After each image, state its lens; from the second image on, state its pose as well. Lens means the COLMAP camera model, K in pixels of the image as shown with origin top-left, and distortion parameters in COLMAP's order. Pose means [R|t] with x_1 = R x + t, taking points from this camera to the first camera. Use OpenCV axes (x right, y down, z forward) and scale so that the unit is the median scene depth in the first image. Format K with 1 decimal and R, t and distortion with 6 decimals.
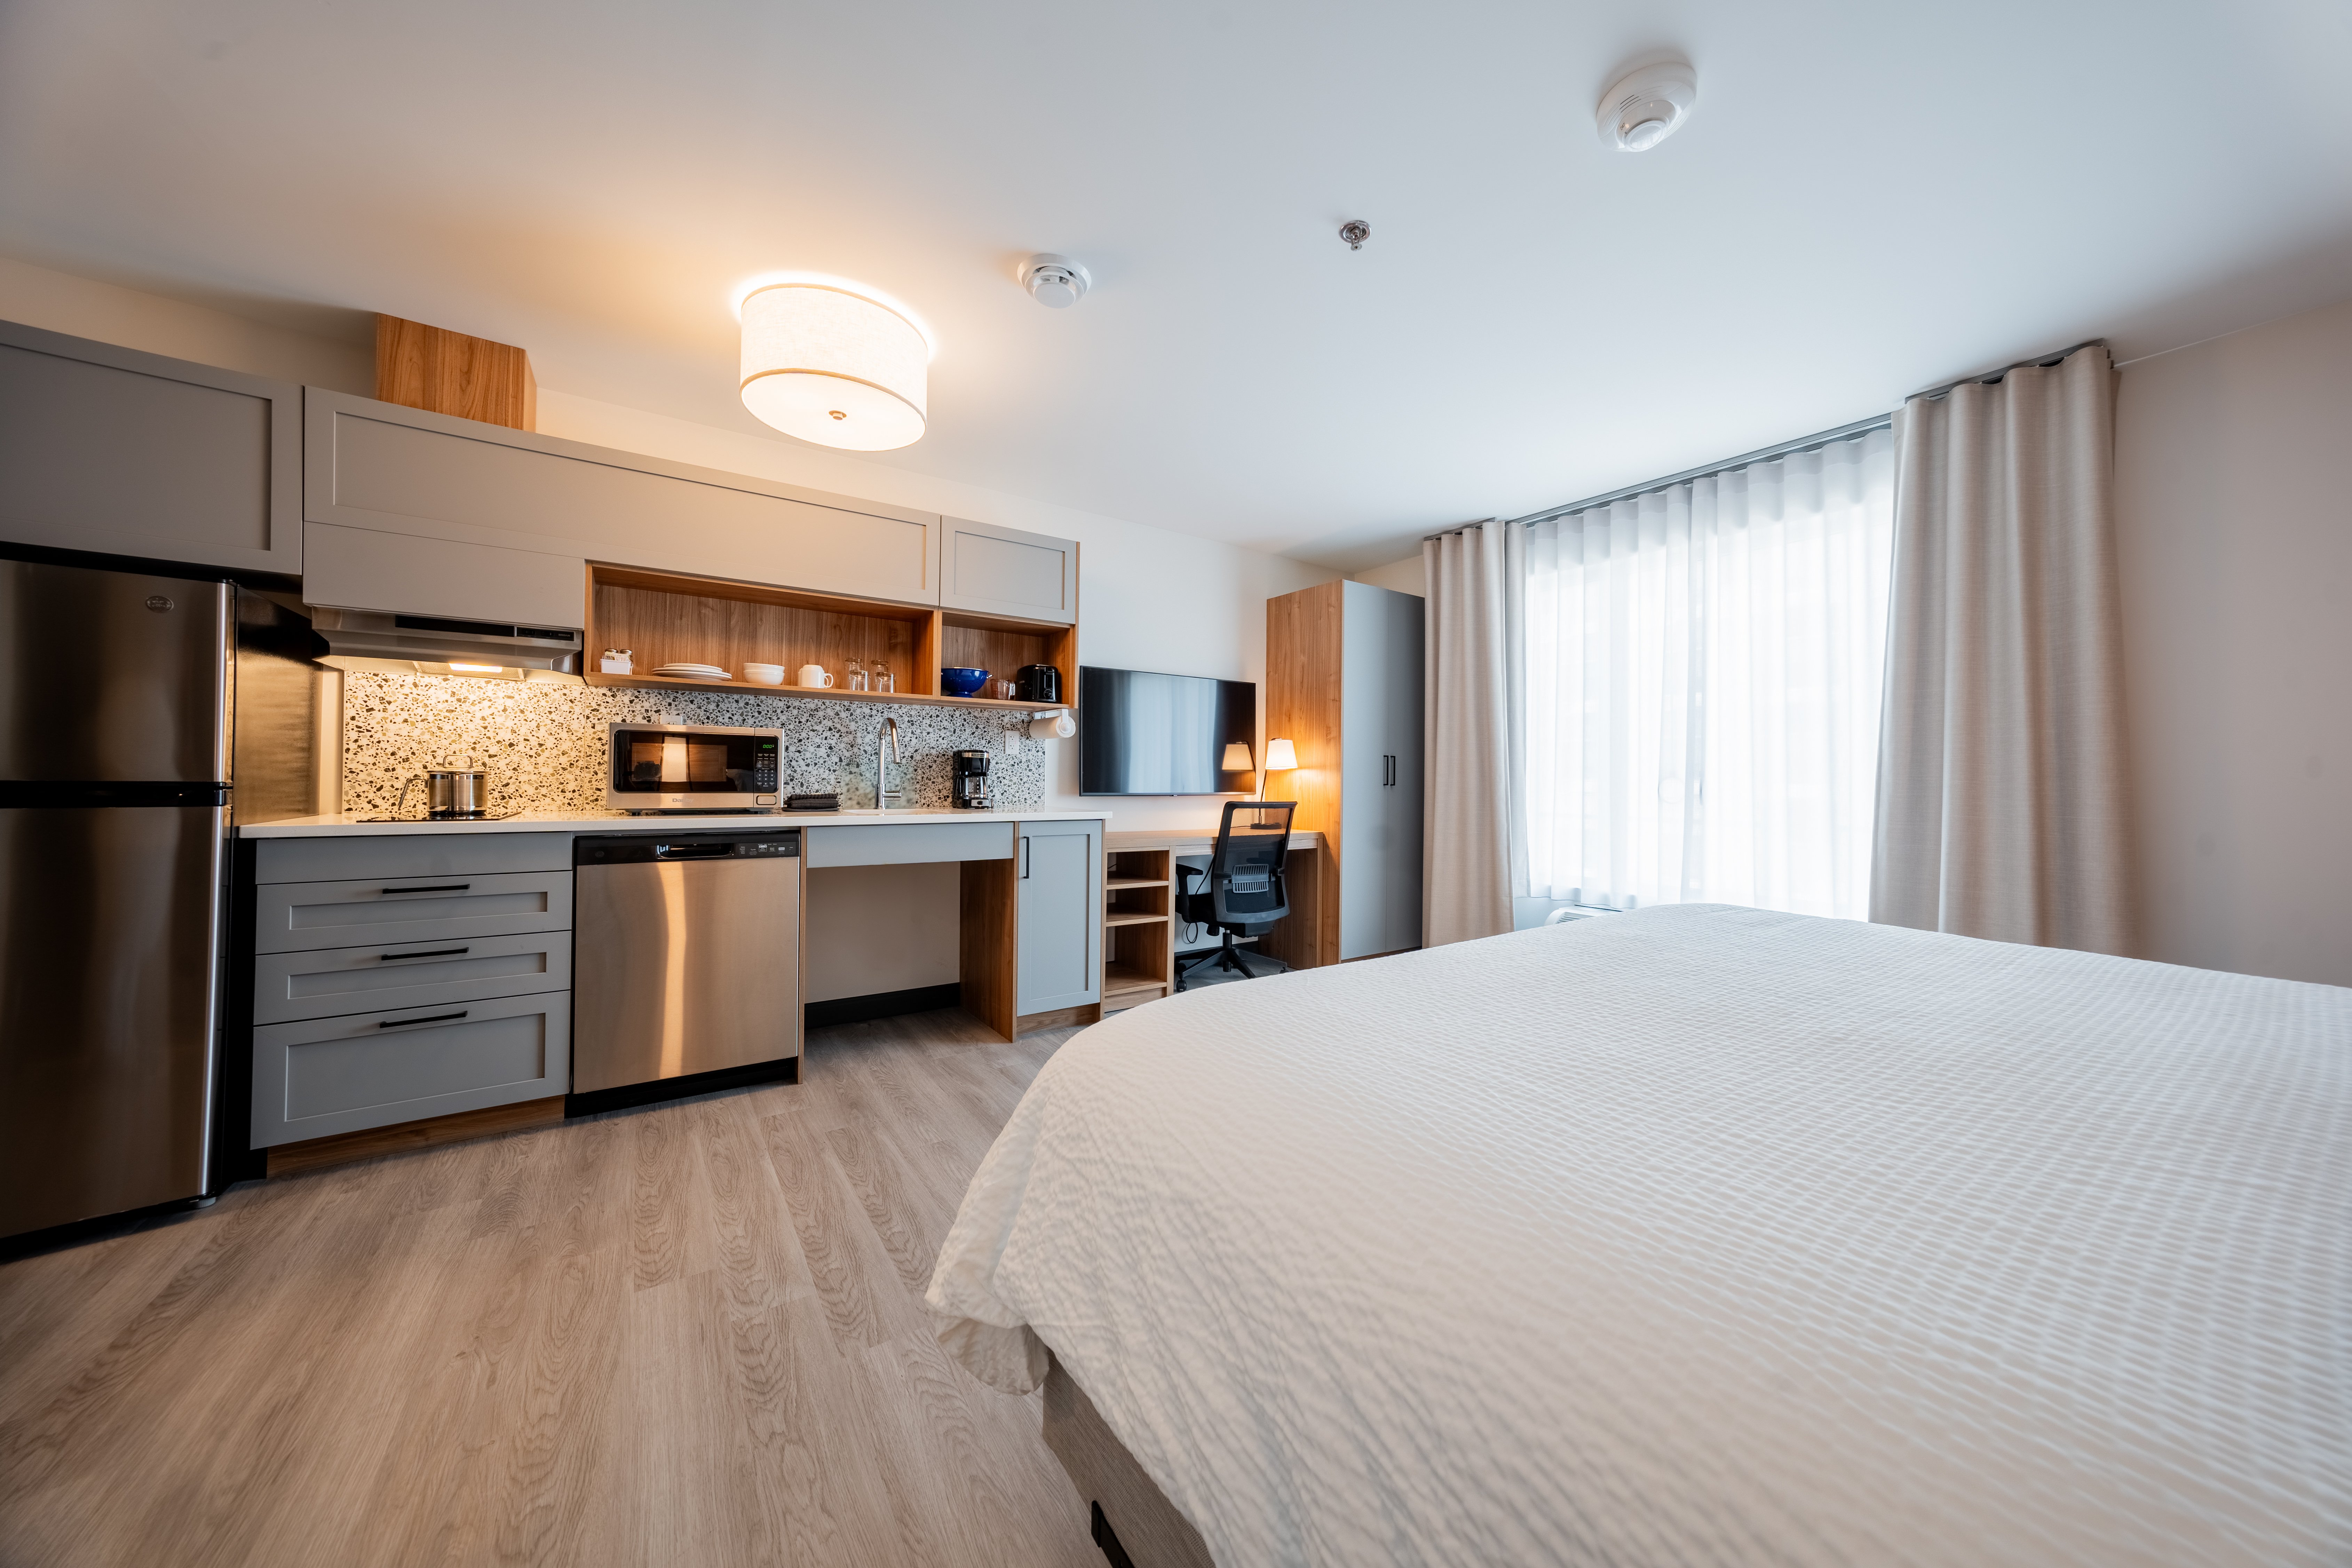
lens RADIAL K [[800.3, 0, 1191.6], [0, 800.3, 779.3], [0, 0, 1]] dist [-0.015165, 0.007208]
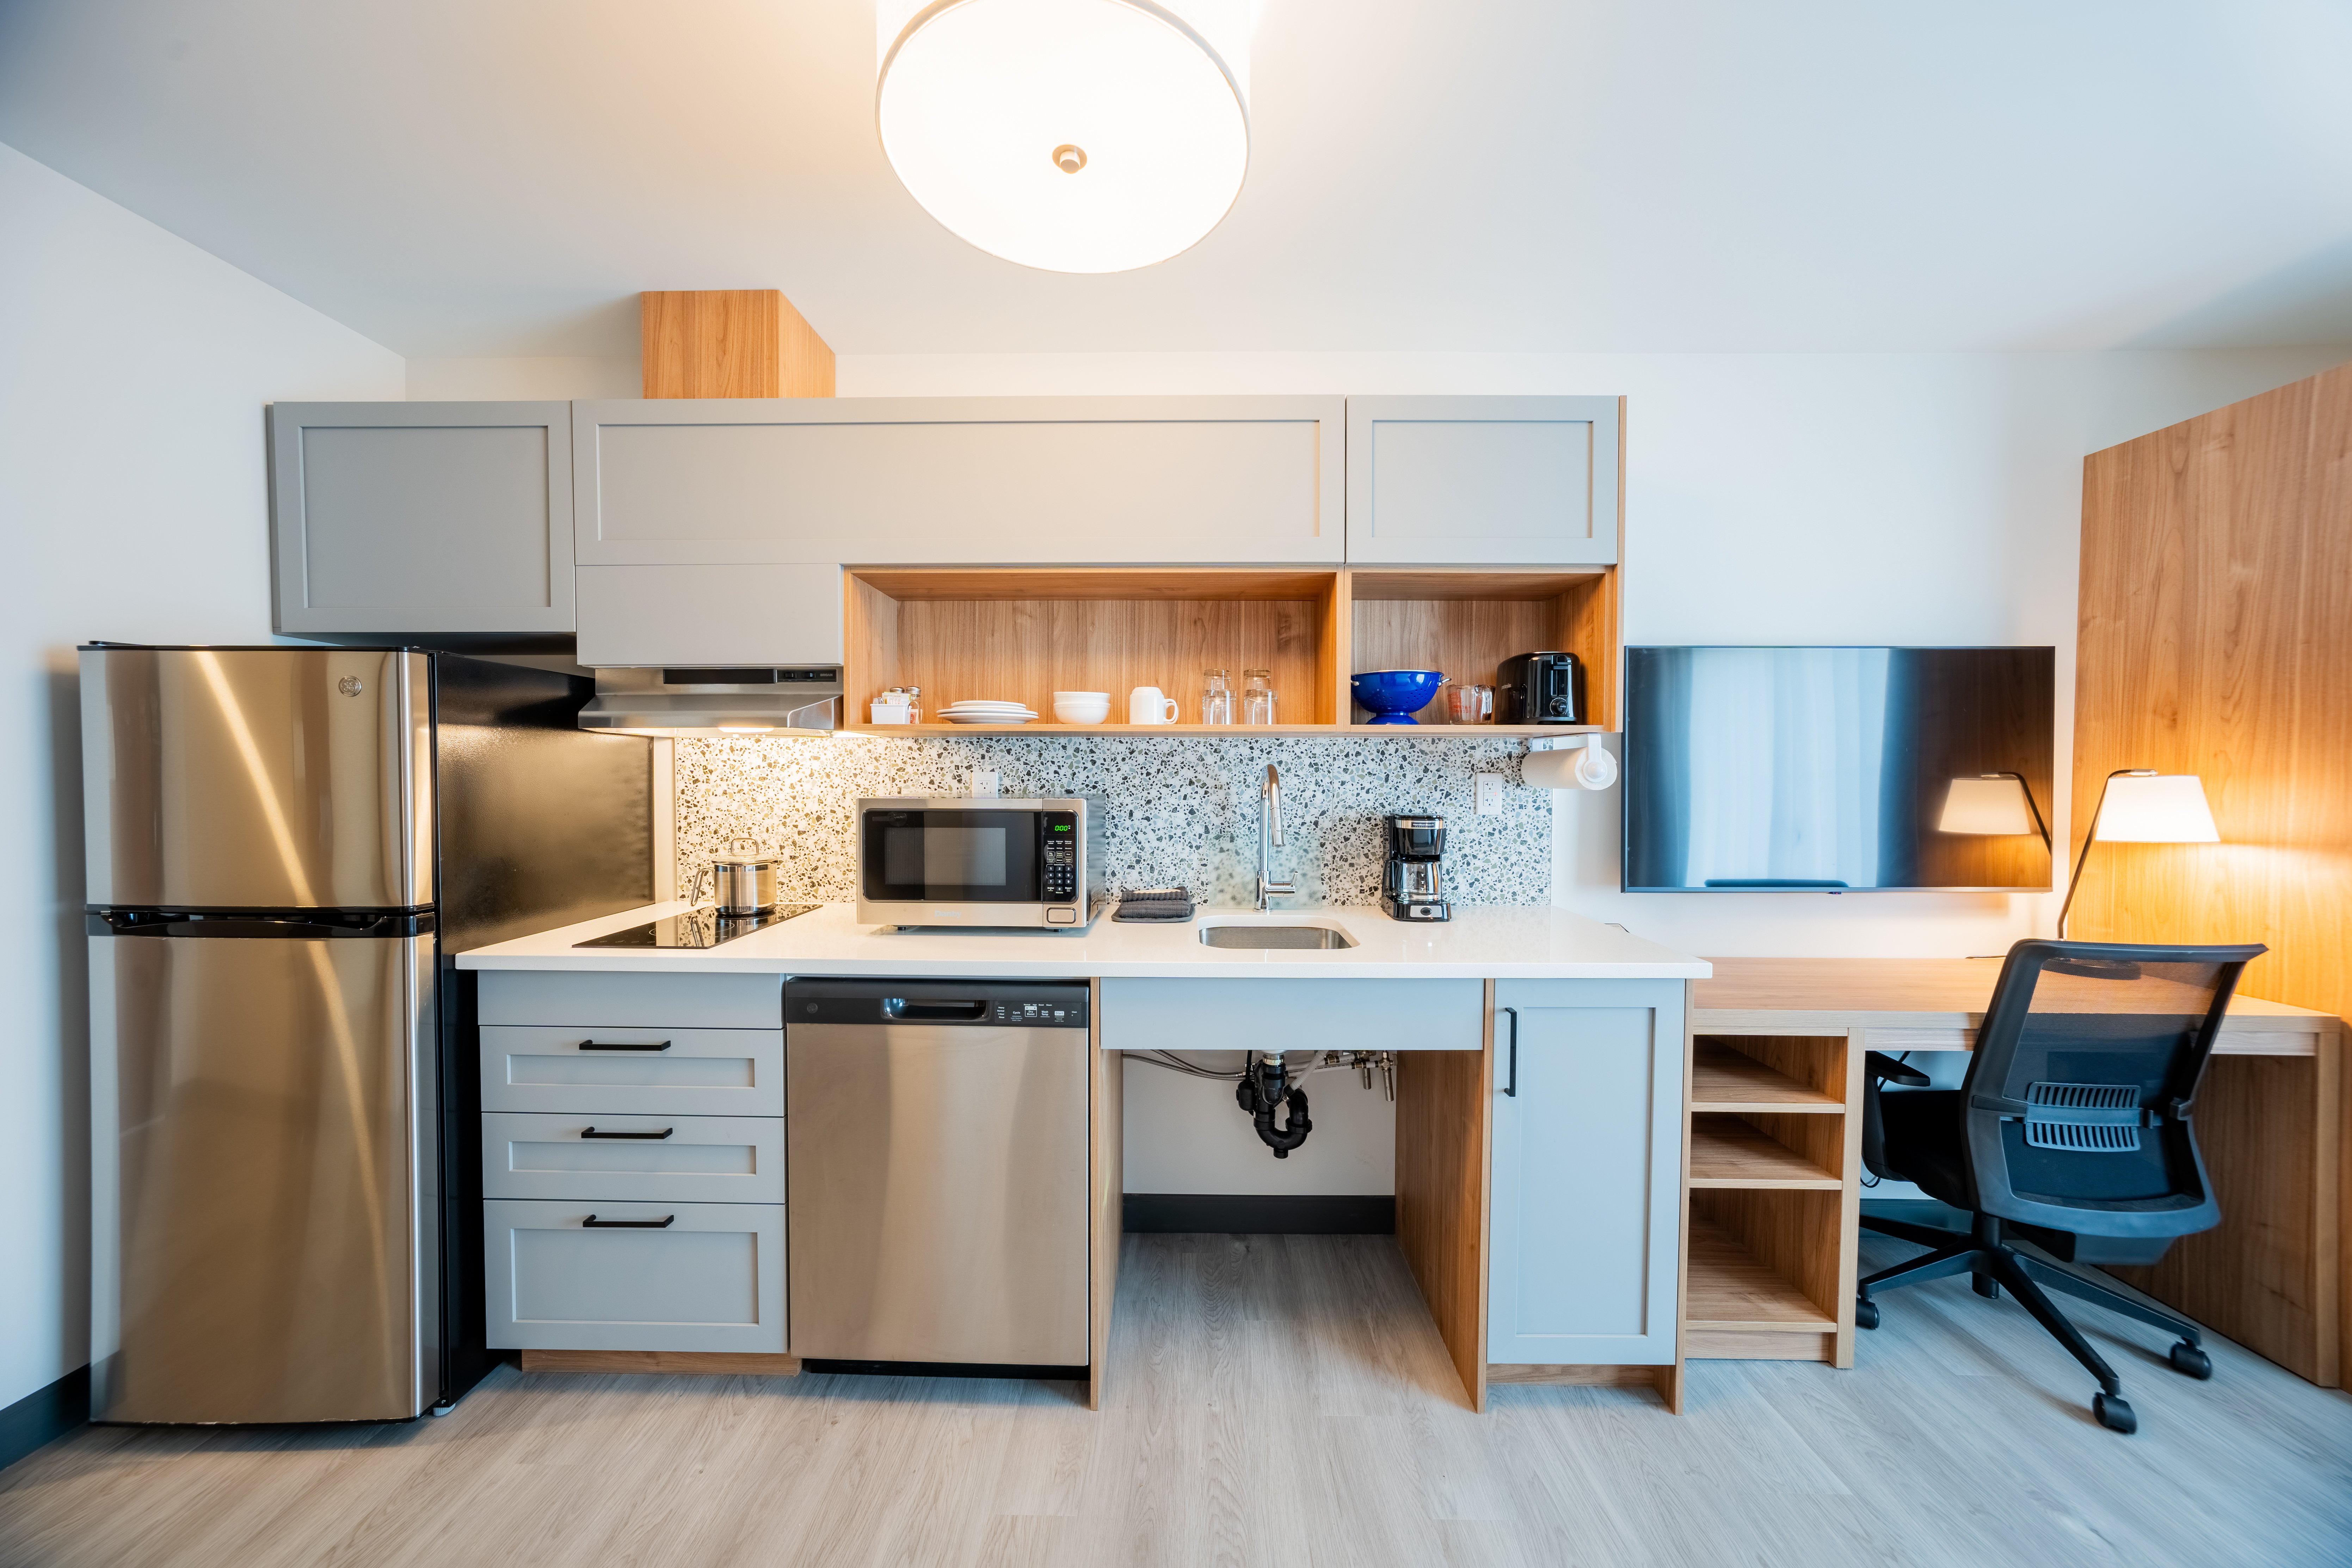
lens RADIAL K [[800.4, 0, 1179.3], [0, 800.4, 796.7], [0, 0, 1]] dist [-0.015165, 0.007208]
pose [[0.815040, 0.008018, -0.579349, -0.090799], [0.008607, 0.999626, 0.025943, -0.072445], [0.579341, -0.026131, 0.814666, 0.493196]]
